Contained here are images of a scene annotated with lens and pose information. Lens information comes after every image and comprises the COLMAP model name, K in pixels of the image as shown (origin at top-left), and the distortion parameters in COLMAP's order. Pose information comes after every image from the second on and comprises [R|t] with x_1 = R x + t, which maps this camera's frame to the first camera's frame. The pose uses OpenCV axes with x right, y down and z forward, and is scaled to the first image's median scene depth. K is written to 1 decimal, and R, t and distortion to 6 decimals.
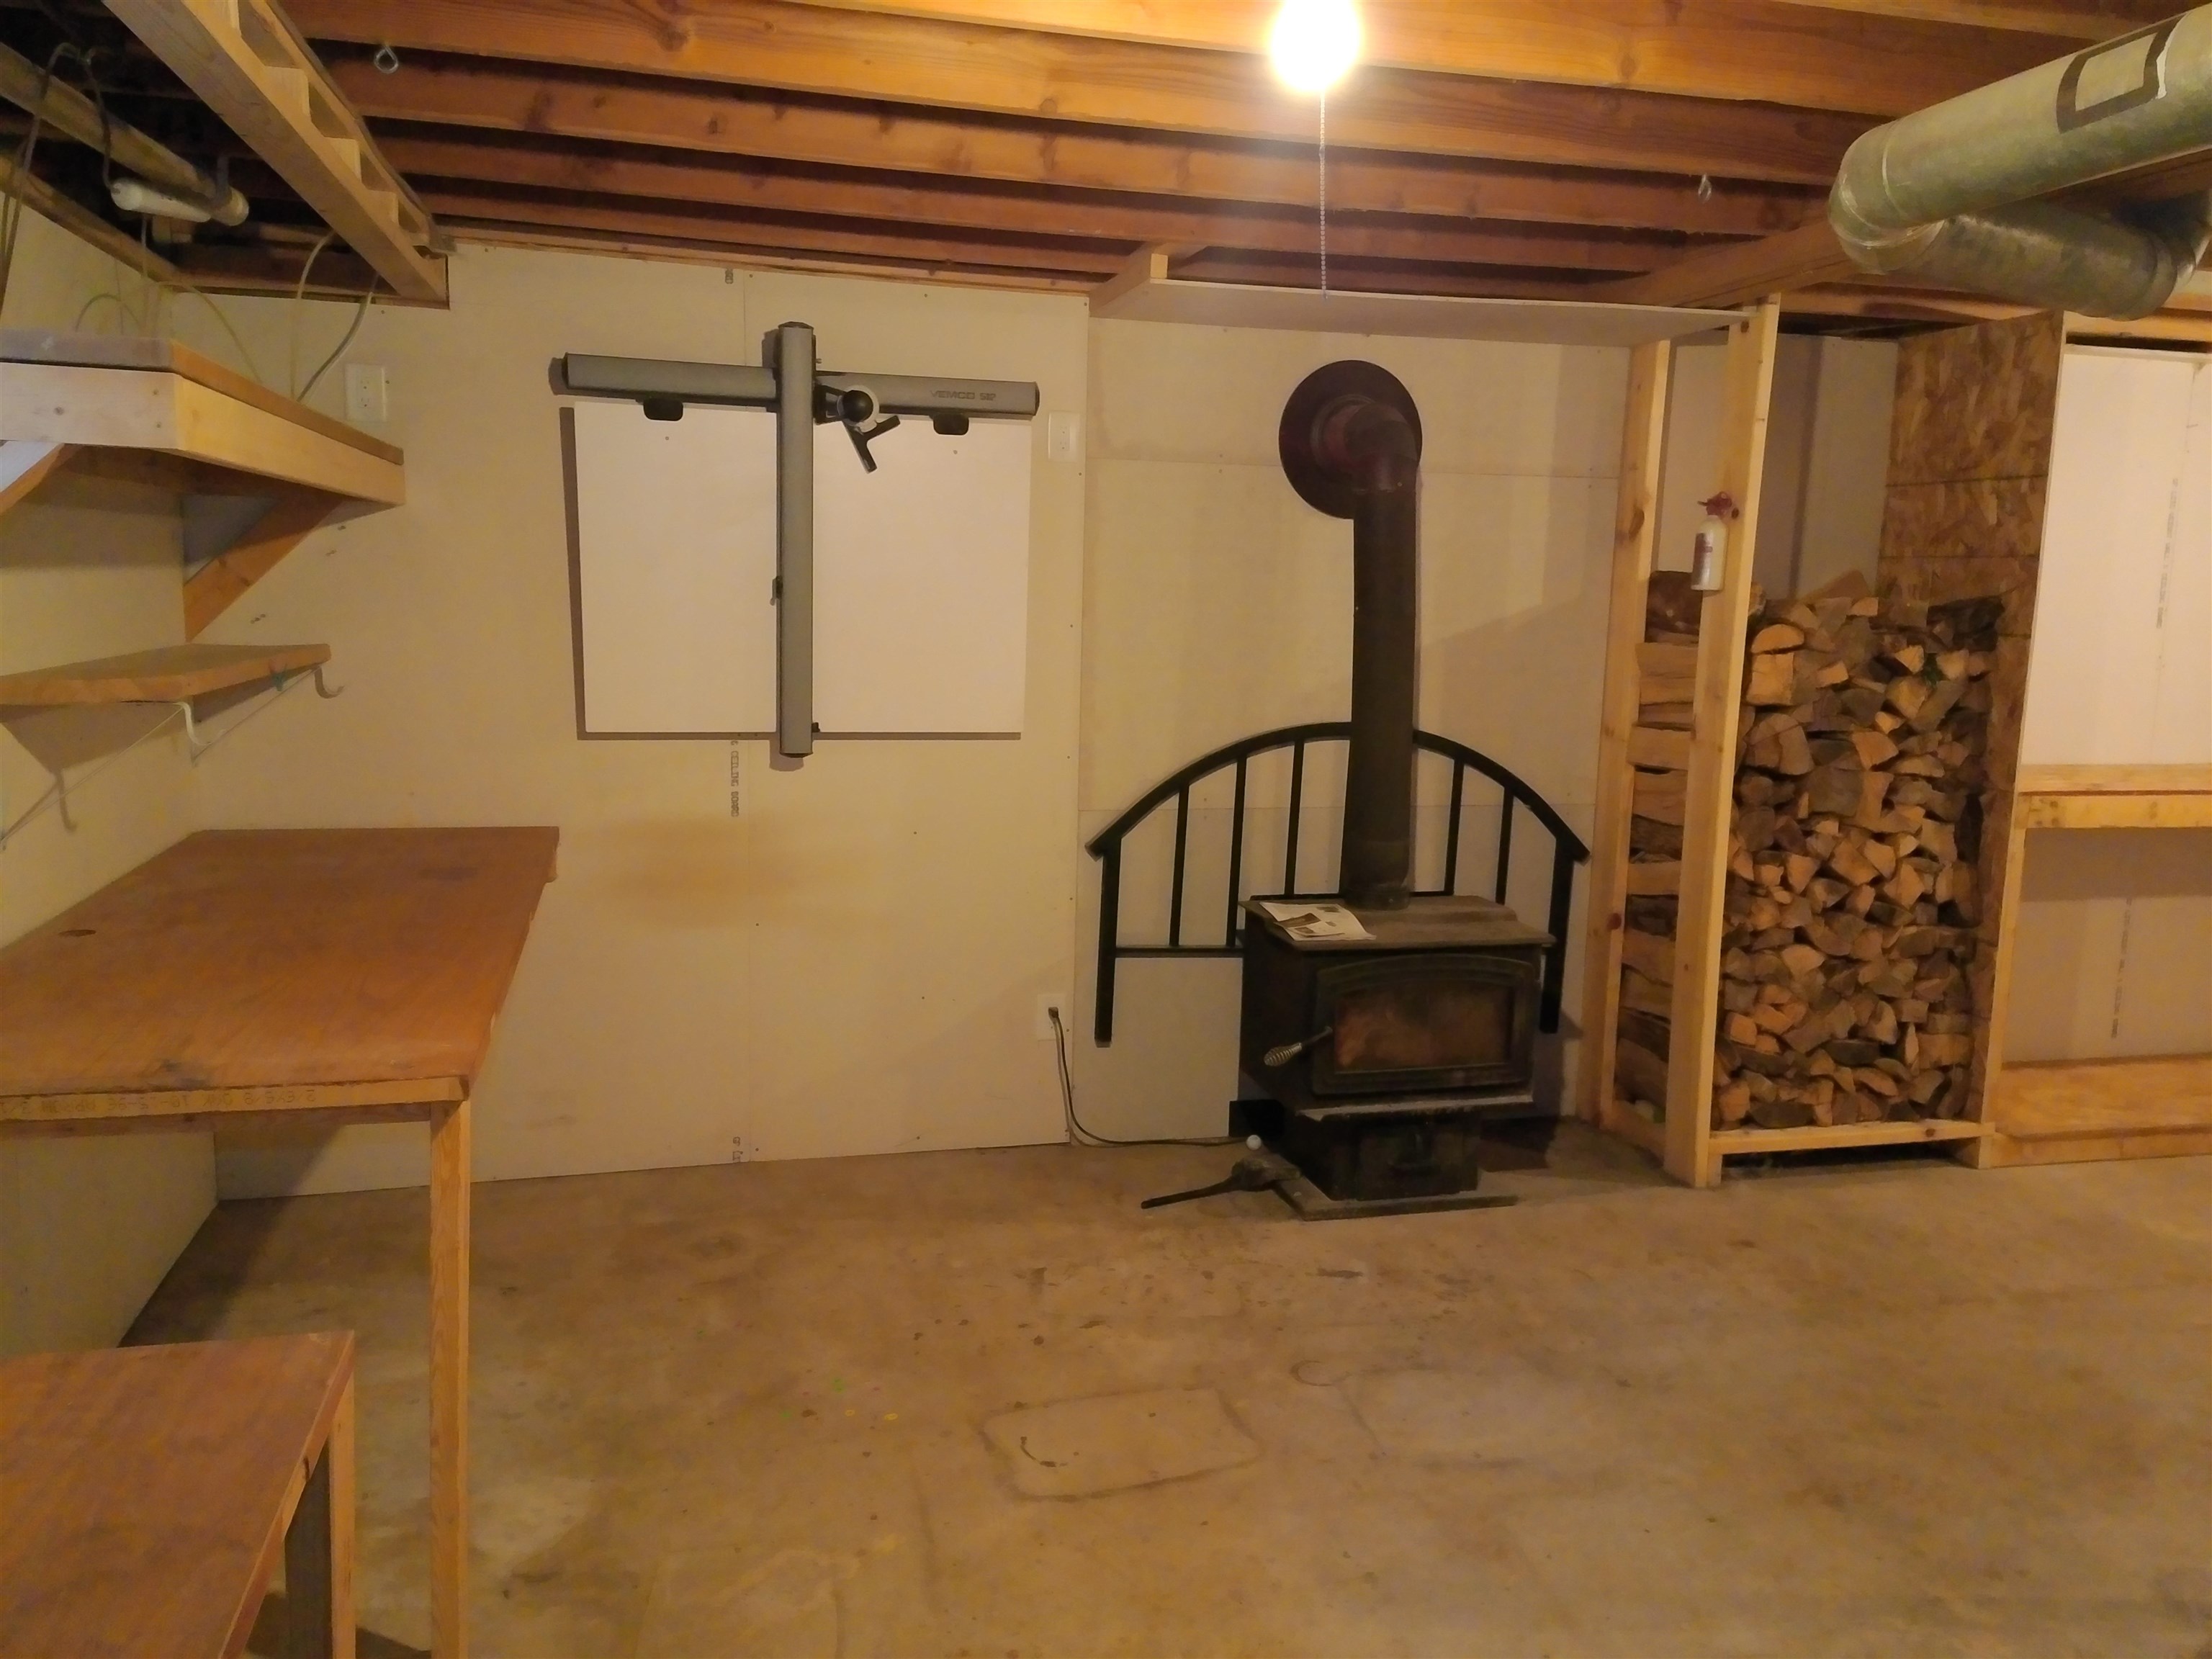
lens RADIAL K [[1666.5, 0, 1104.1], [0, 1666.5, 828.0], [0, 0, 1]] dist [0.109584, -0.112060]
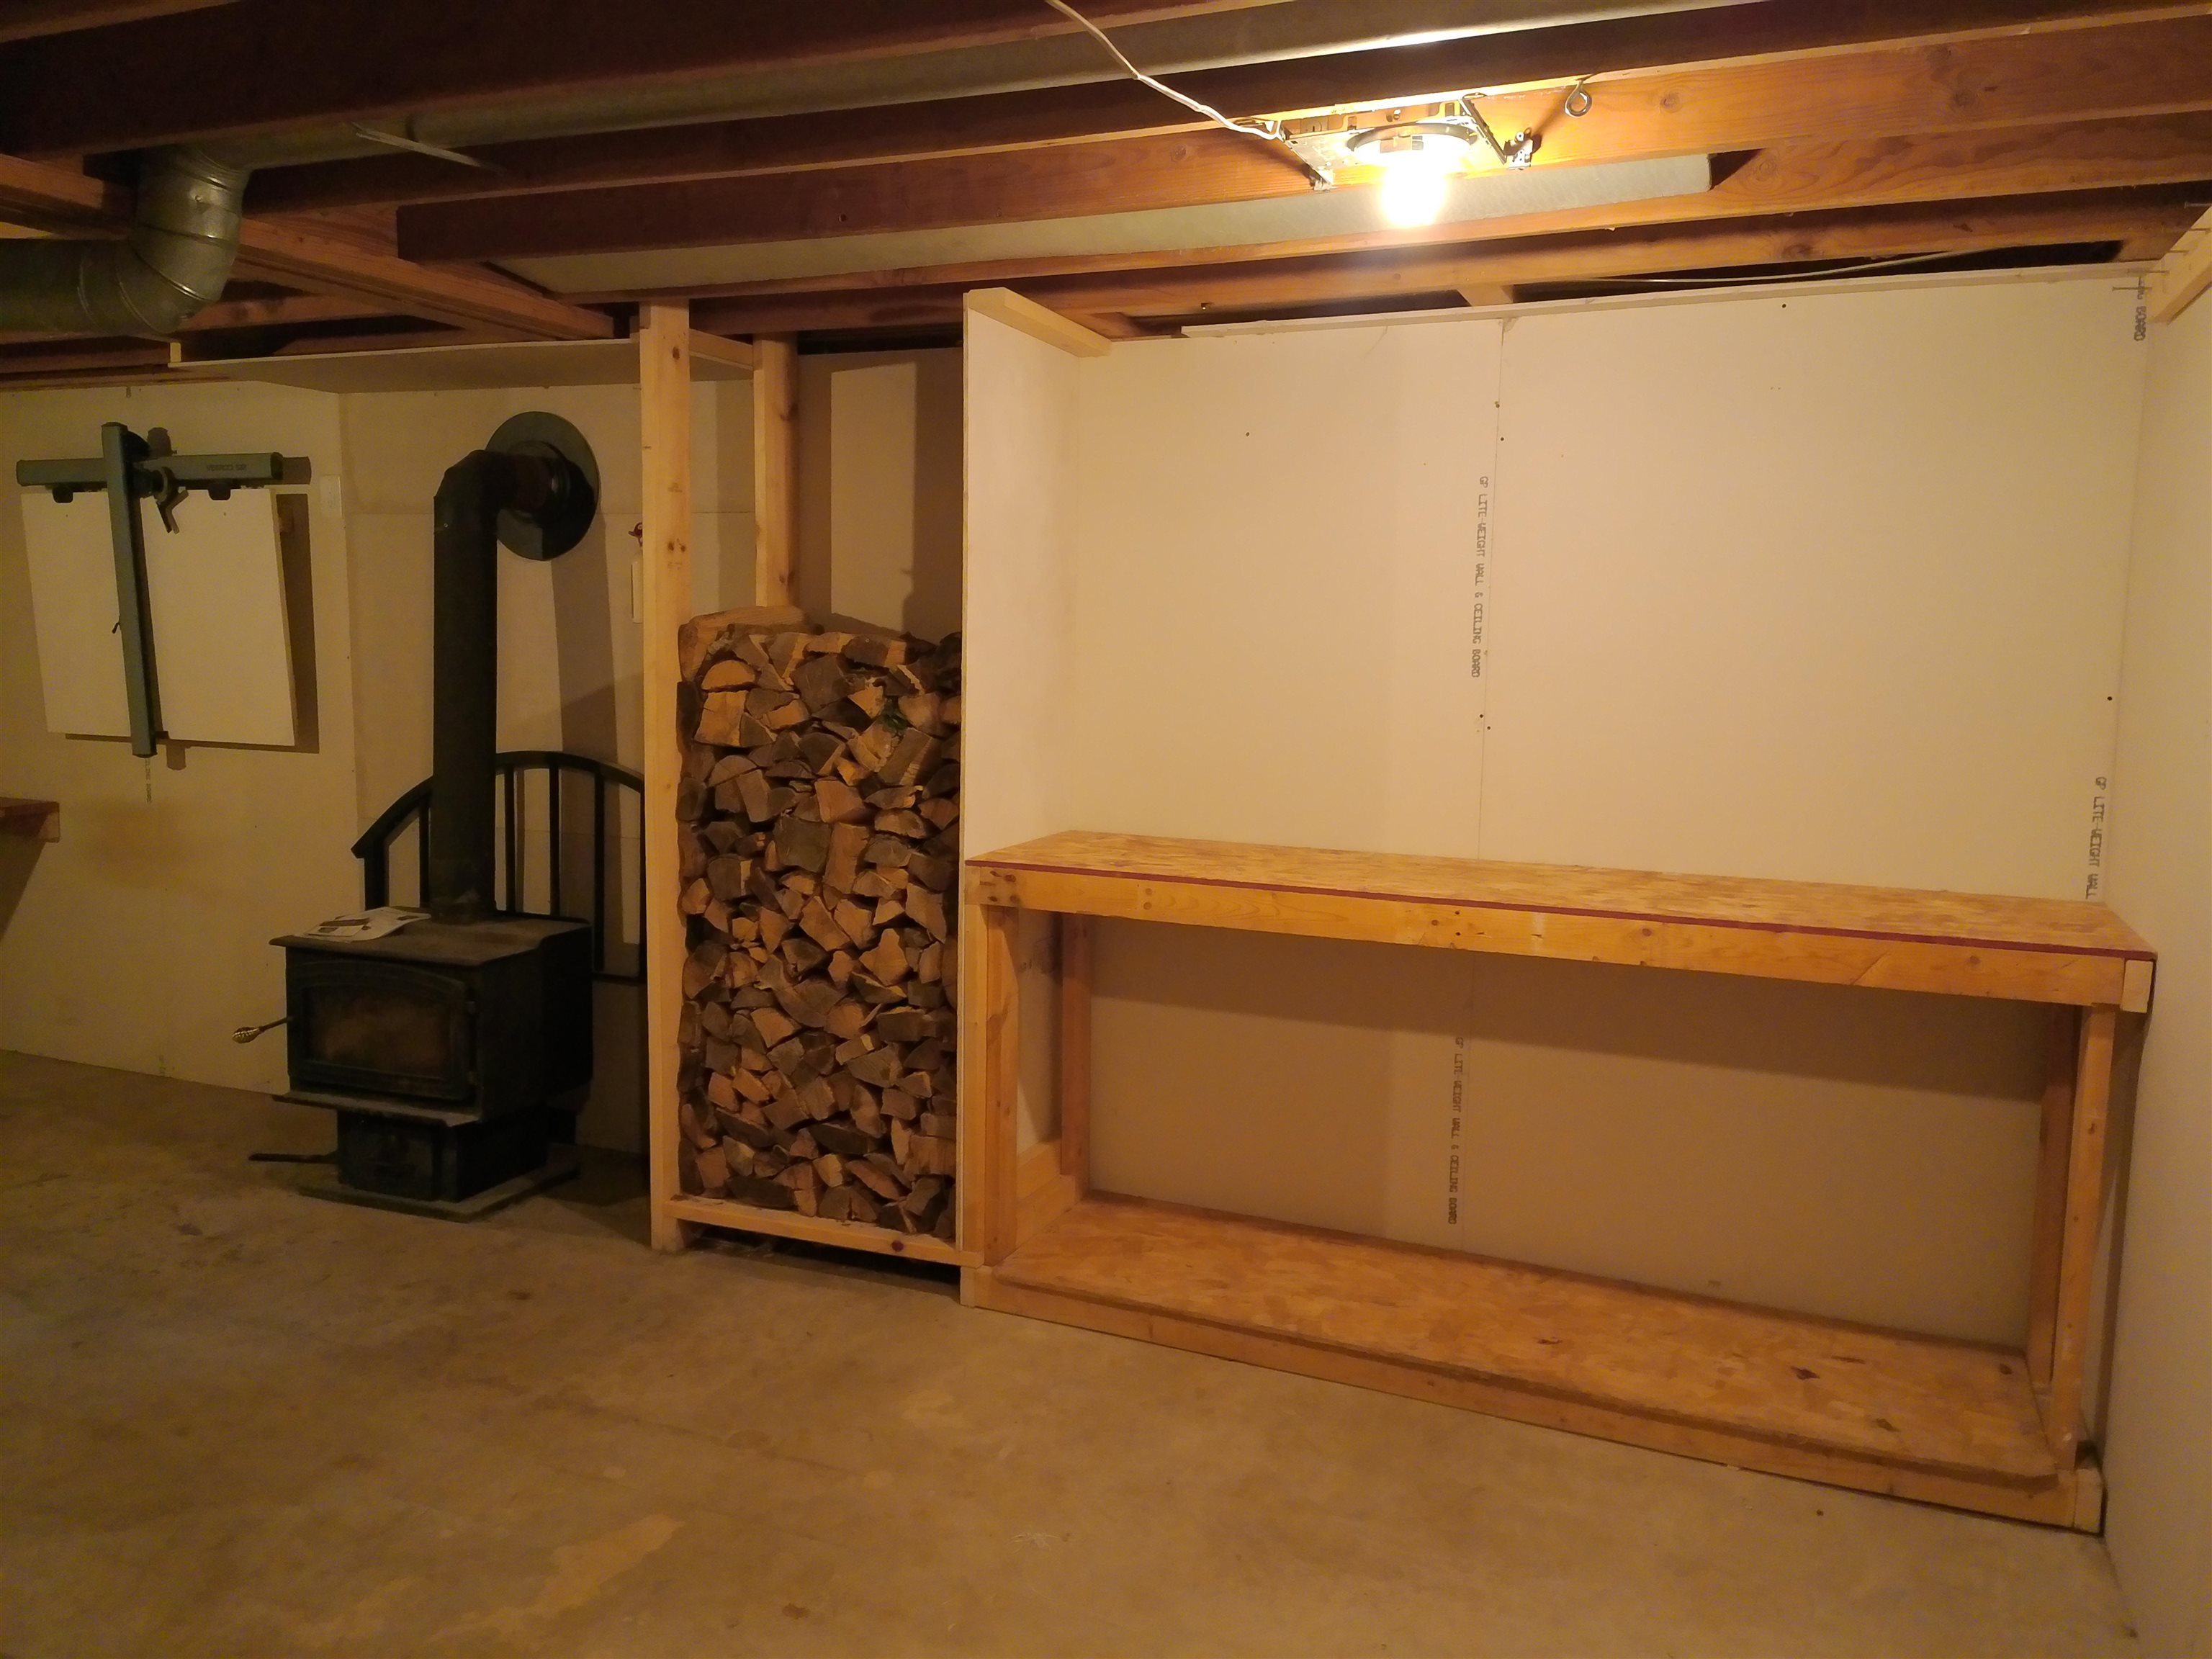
lens RADIAL K [[1666.5, 0, 1110.3], [0, 1666.5, 828.7], [0, 0, 1]] dist [0.109584, -0.112060]
pose [[0.797369, 0.061454, -0.600355, 1.099574], [-0.084634, 0.996358, -0.010418, -0.034541], [0.597528, 0.059117, 0.799665, 0.376339]]
